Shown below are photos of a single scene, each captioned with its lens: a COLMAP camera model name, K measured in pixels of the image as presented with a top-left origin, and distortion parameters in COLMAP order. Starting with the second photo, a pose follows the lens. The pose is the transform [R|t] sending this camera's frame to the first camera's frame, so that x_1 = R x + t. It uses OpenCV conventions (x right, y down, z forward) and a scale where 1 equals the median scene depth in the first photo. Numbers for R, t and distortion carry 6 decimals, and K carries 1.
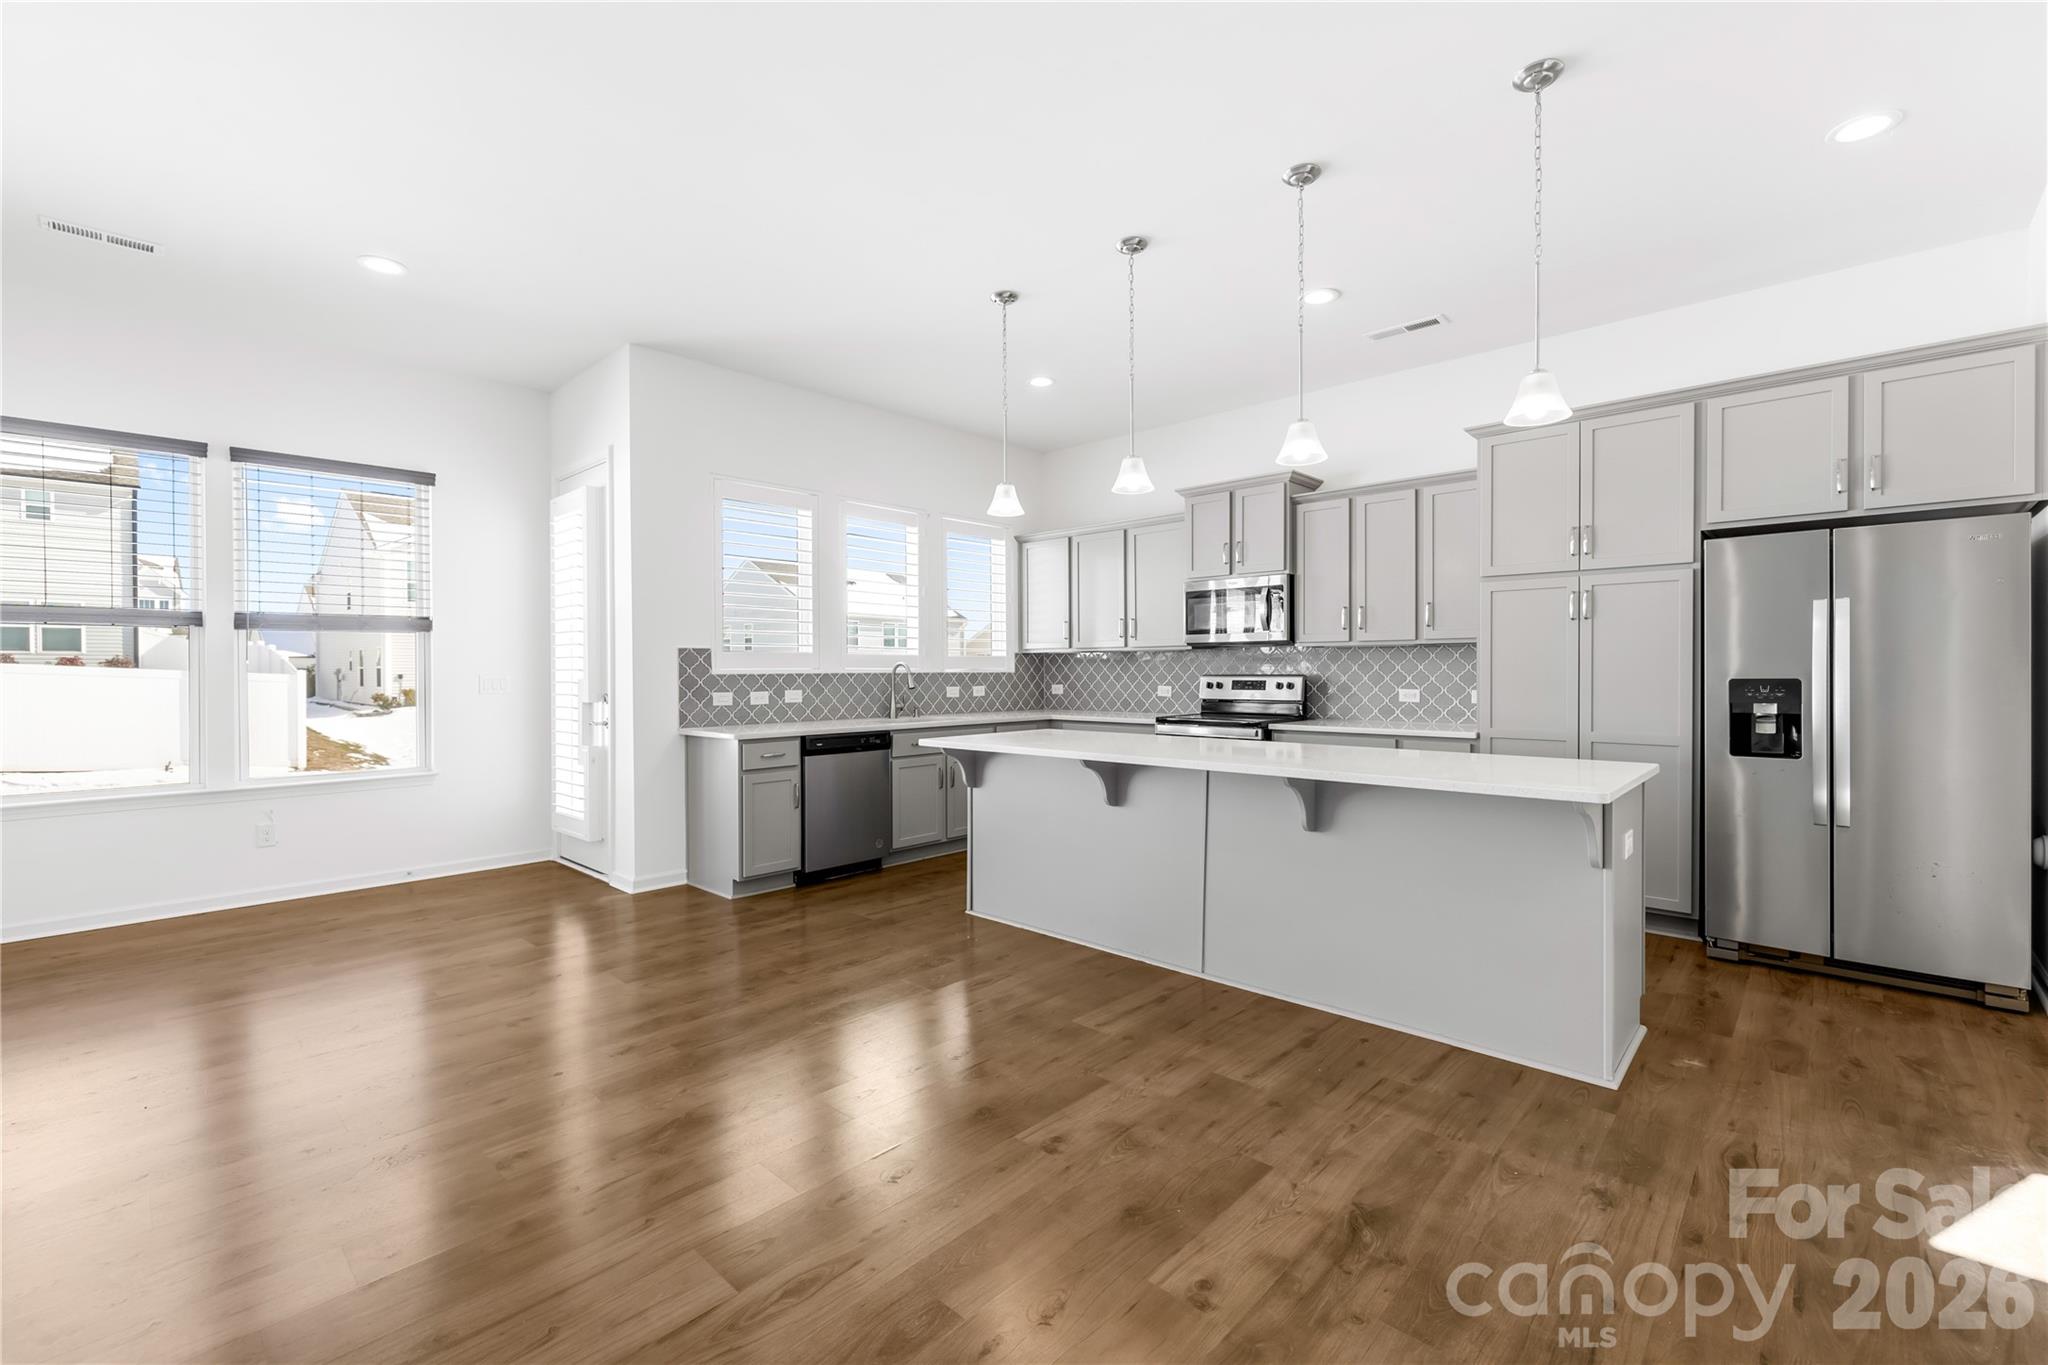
lens RADIAL K [[871.2, 0, 1030.0], [0, 871.2, 670.6], [0, 0, 1]] dist [-0.001673, 0.000279]
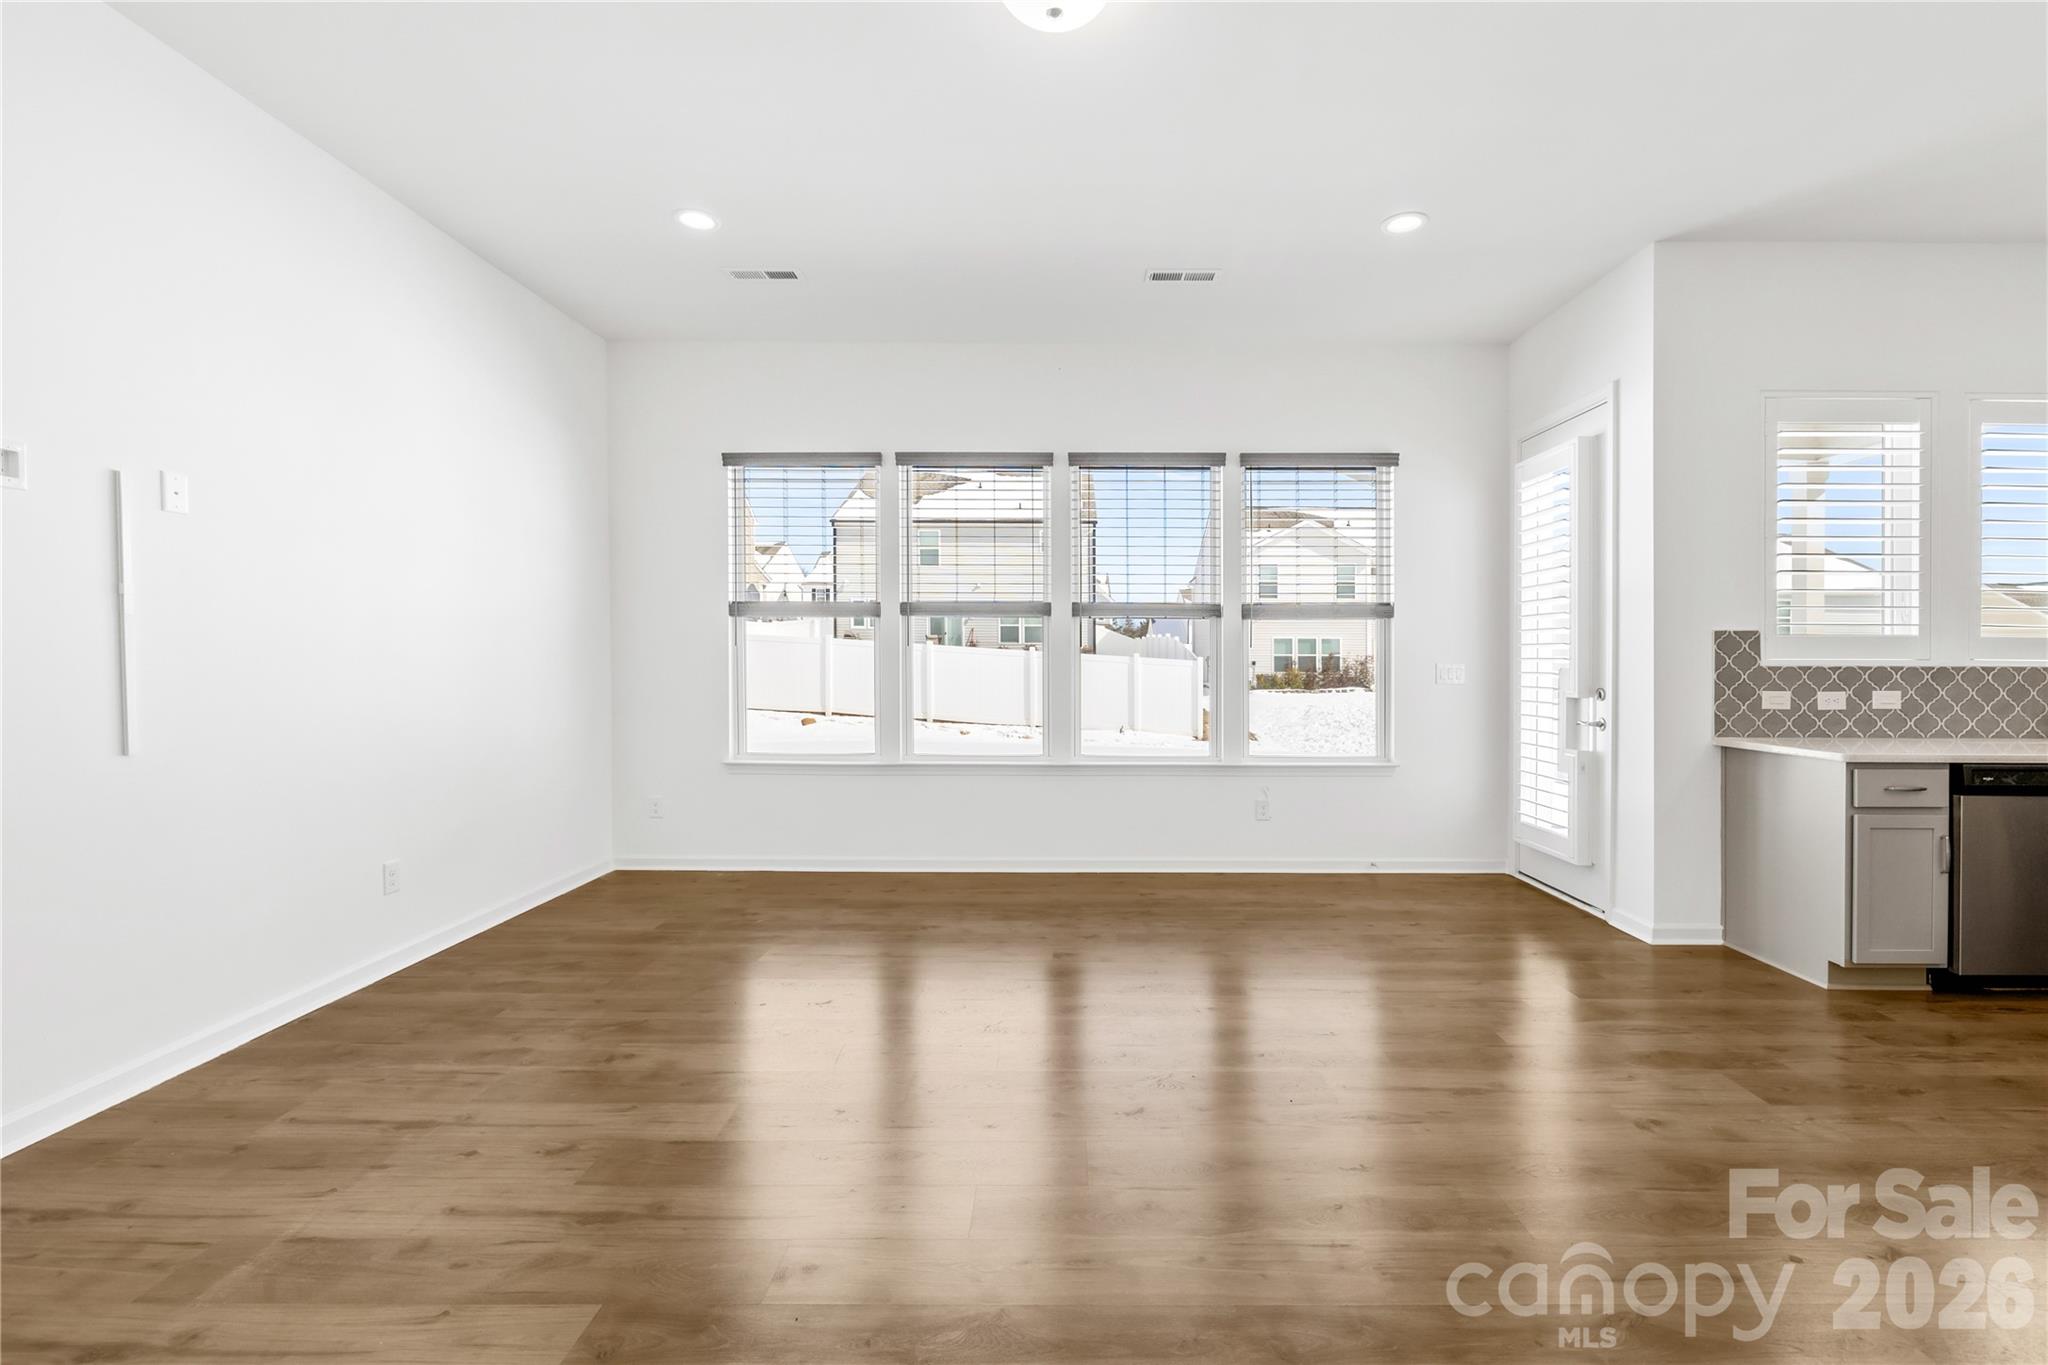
lens RADIAL K [[900.9, 0, 1051.5], [0, 900.9, 671.8], [0, 0, 1]] dist [-0.003937, 0.000309]
pose [[0.678078, 0.018249, -0.734763, -0.214387], [-0.007796, 0.999814, 0.017638, 0.000207], [0.734948, -0.006232, 0.678095, 0.048490]]
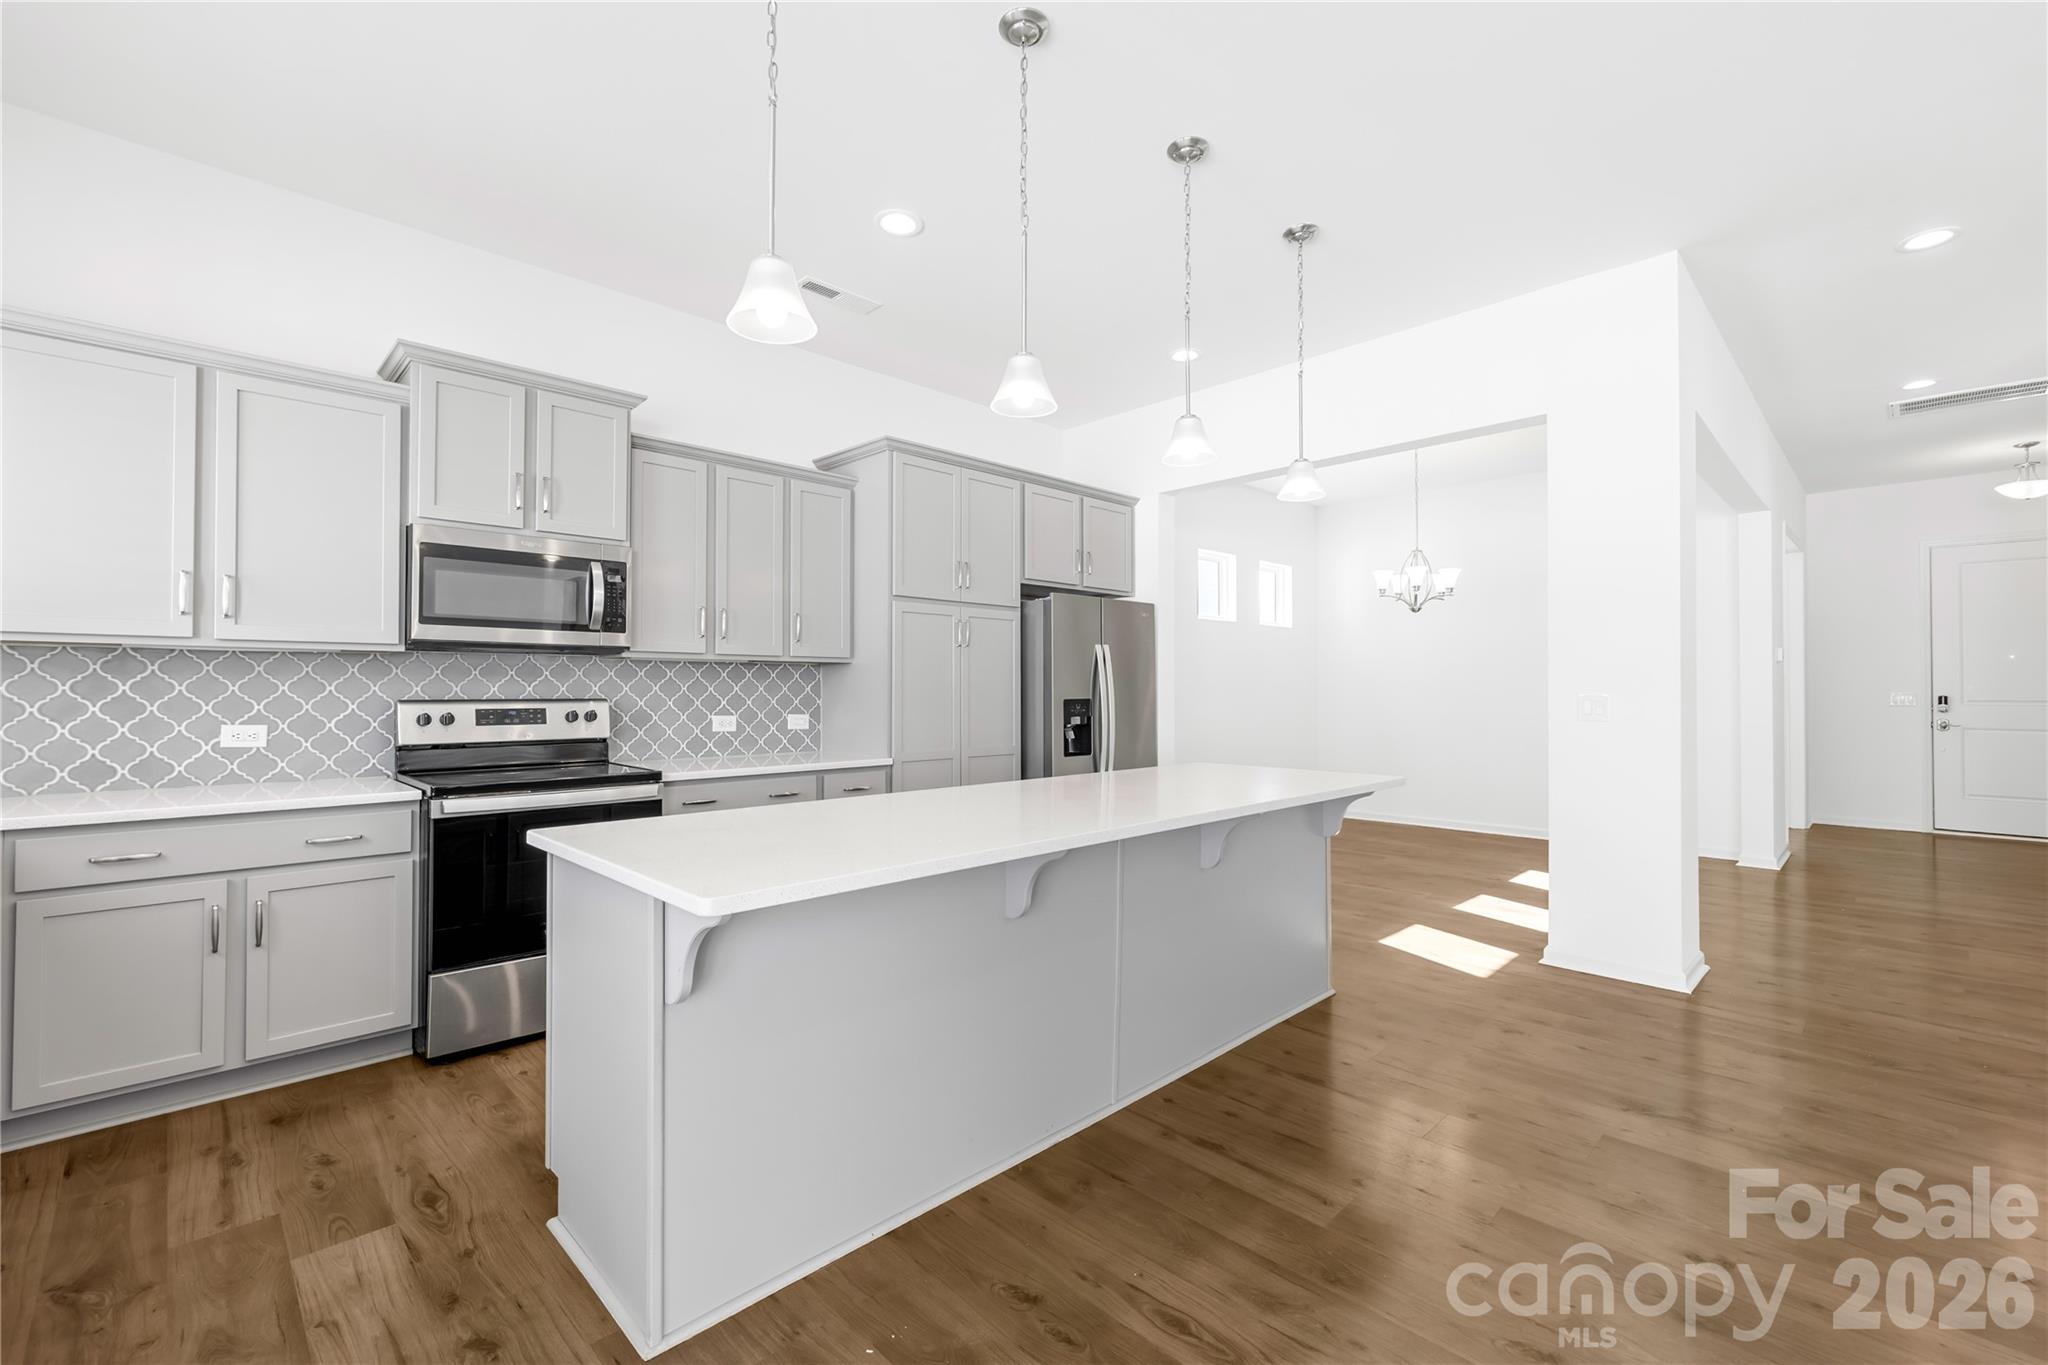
lens RADIAL K [[871.2, 0, 1011.9], [0, 871.2, 669.3], [0, 0, 1]] dist [-0.001673, 0.000279]
pose [[0.053635, 0.027877, 0.998171, -0.373249], [-0.000364, 0.999611, -0.027898, 0.000693], [-0.998561, 0.001133, 0.053624, 0.706958]]
